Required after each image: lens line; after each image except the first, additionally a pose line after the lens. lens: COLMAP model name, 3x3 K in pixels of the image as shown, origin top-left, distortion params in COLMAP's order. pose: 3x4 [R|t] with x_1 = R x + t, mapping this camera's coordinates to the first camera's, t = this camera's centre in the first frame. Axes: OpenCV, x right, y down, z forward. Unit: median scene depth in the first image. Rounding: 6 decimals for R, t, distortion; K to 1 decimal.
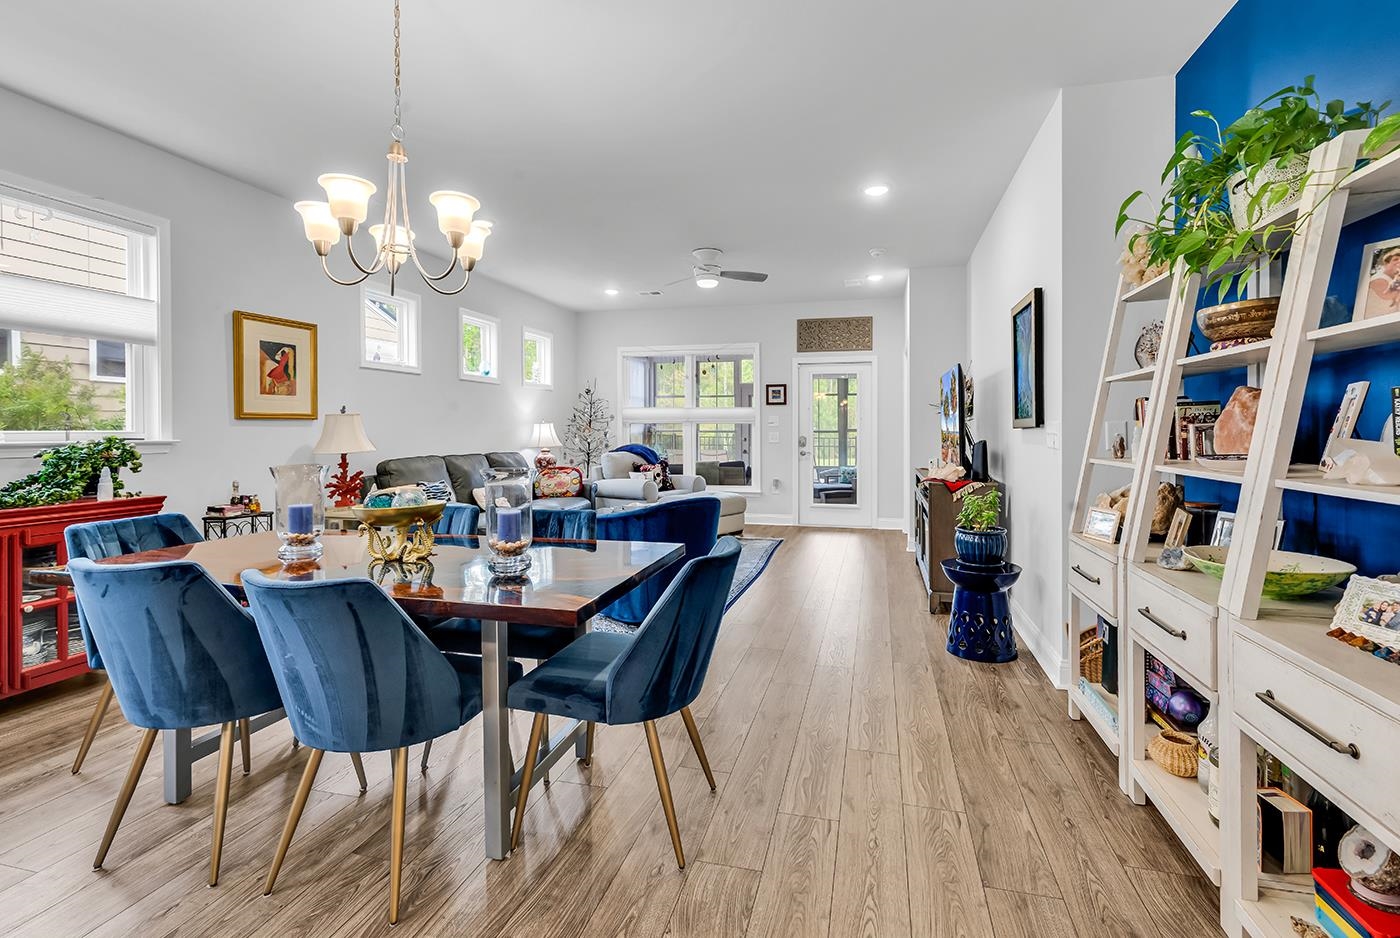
lens RADIAL K [[665.9, 0, 730.2], [0, 665.9, 433.8], [0, 0, 1]] dist [0.003013, -0.000086]
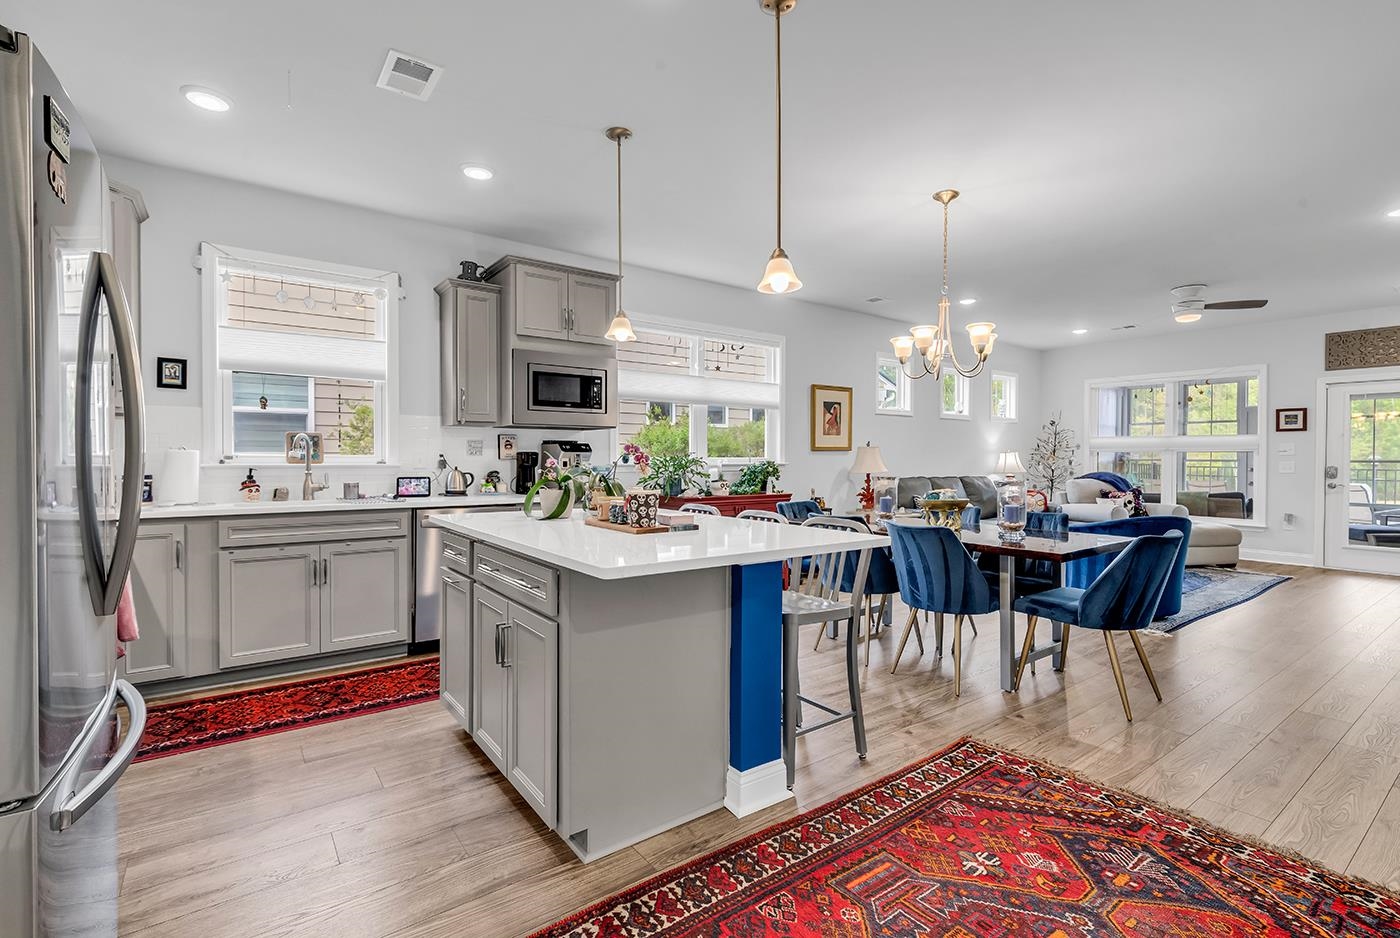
lens RADIAL K [[634.1, 0, 672.6], [0, 634.1, 468.4], [0, 0, 1]] dist [-0.001271, -0.000686]
pose [[0.737917, 0.014449, -0.674737, 0.054088], [-0.007657, 0.999886, 0.013037, 0.003480], [0.674848, -0.004454, 0.737943, -0.351894]]
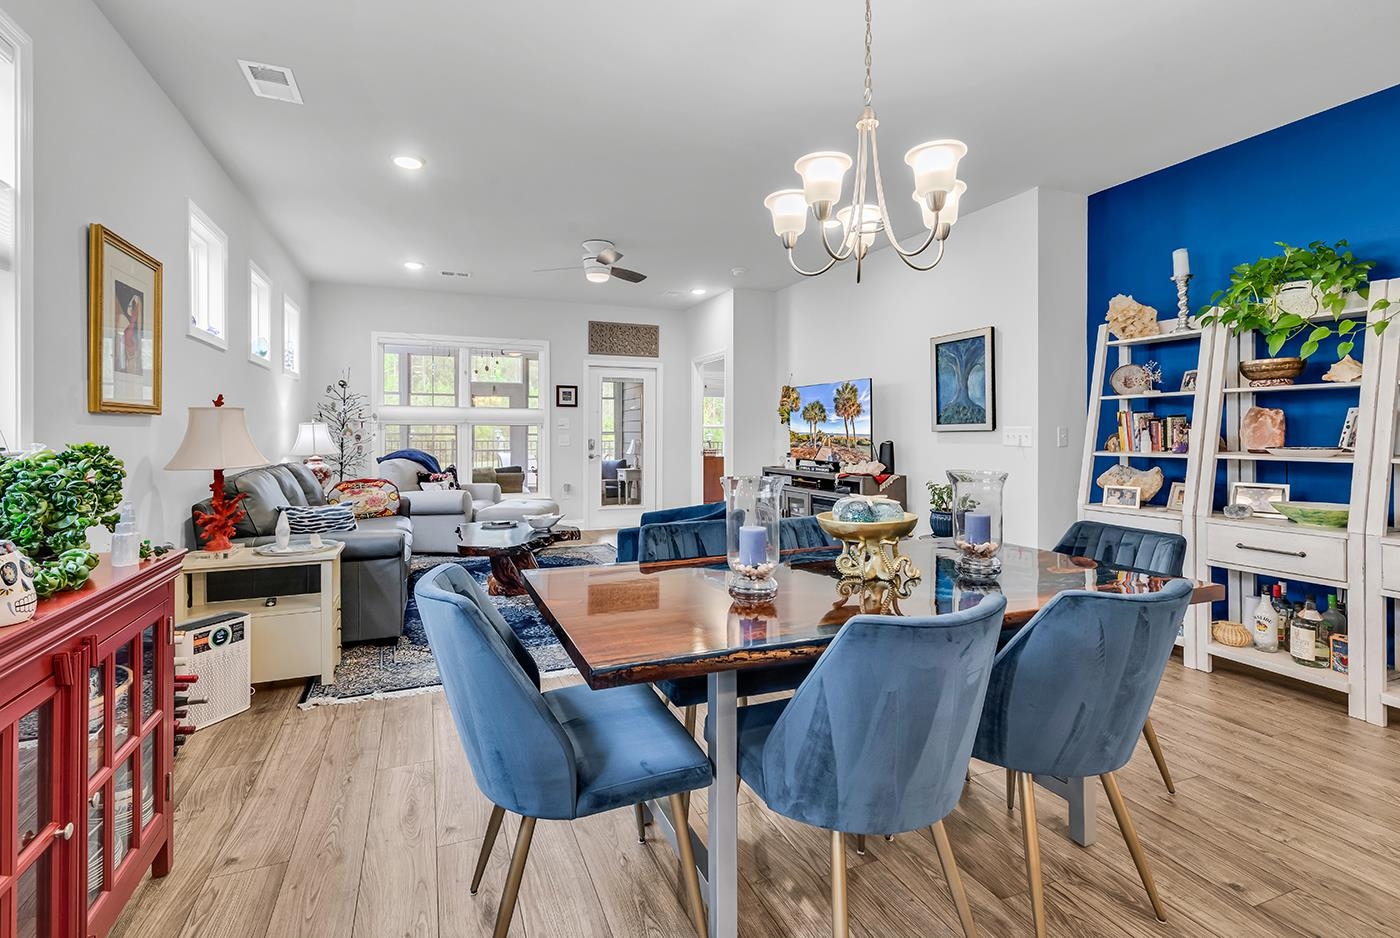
lens RADIAL K [[650.8, 0, 697.3], [0, 650.8, 428.0], [0, 0, 1]] dist [0.000943, -0.000034]
pose [[0.806462, 0.004885, 0.591266, -0.603598], [0.002849, 0.999922, -0.012147, -0.001075], [-0.591279, 0.011480, 0.806385, 0.224080]]
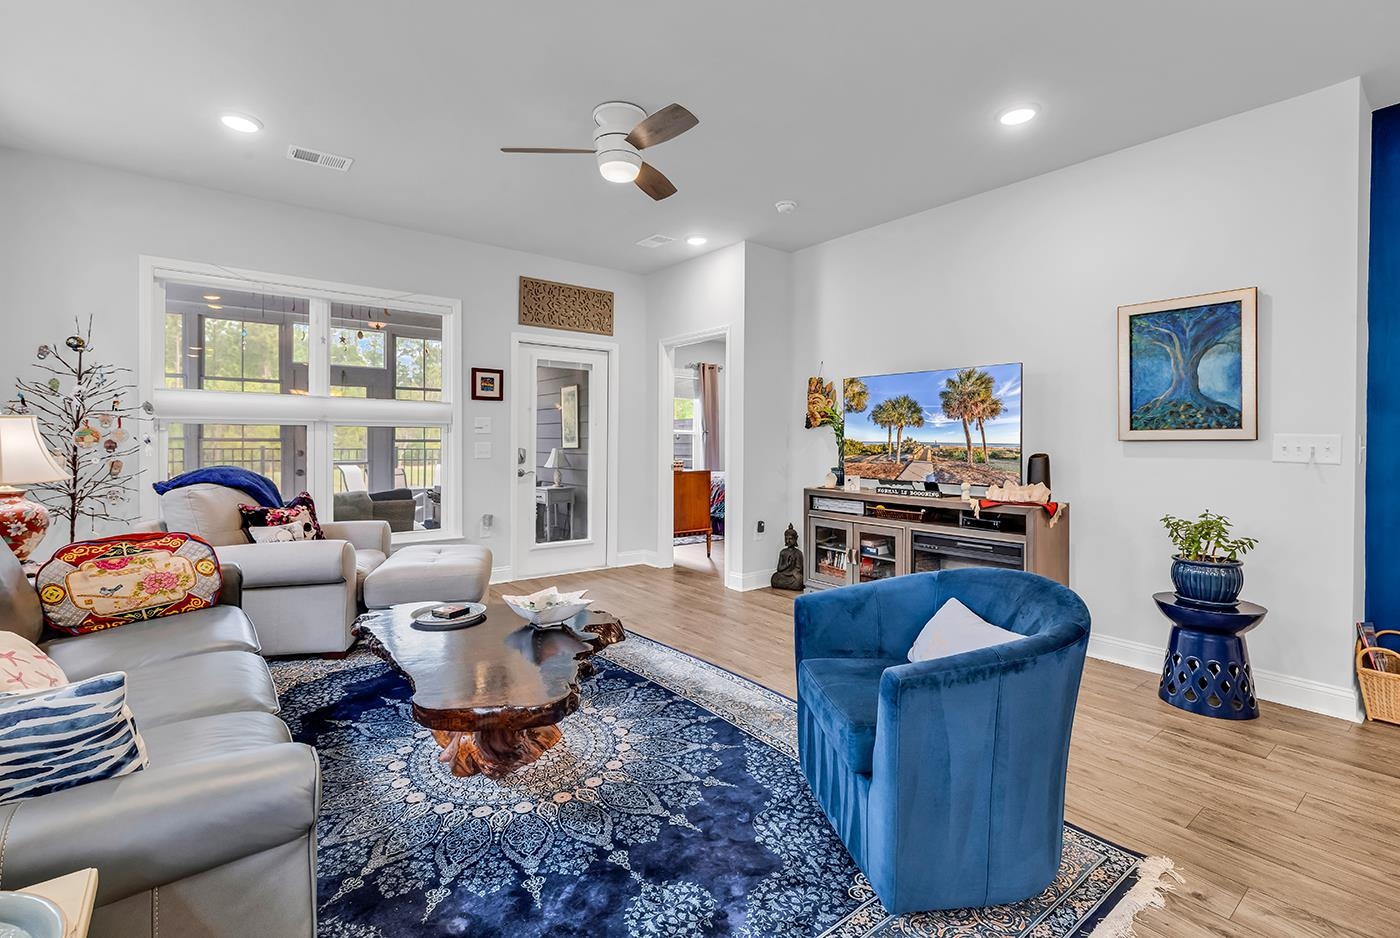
lens RADIAL K [[636.7, 0, 704.8], [0, 636.7, 441.1], [0, 0, 1]] dist [-0.000323, 0.000289]
pose [[0.609178, 0.003322, 0.793026, -0.527223], [-0.001639, 0.999994, -0.002930, -0.003763], [-0.793031, 0.000485, 0.609181, 0.810772]]
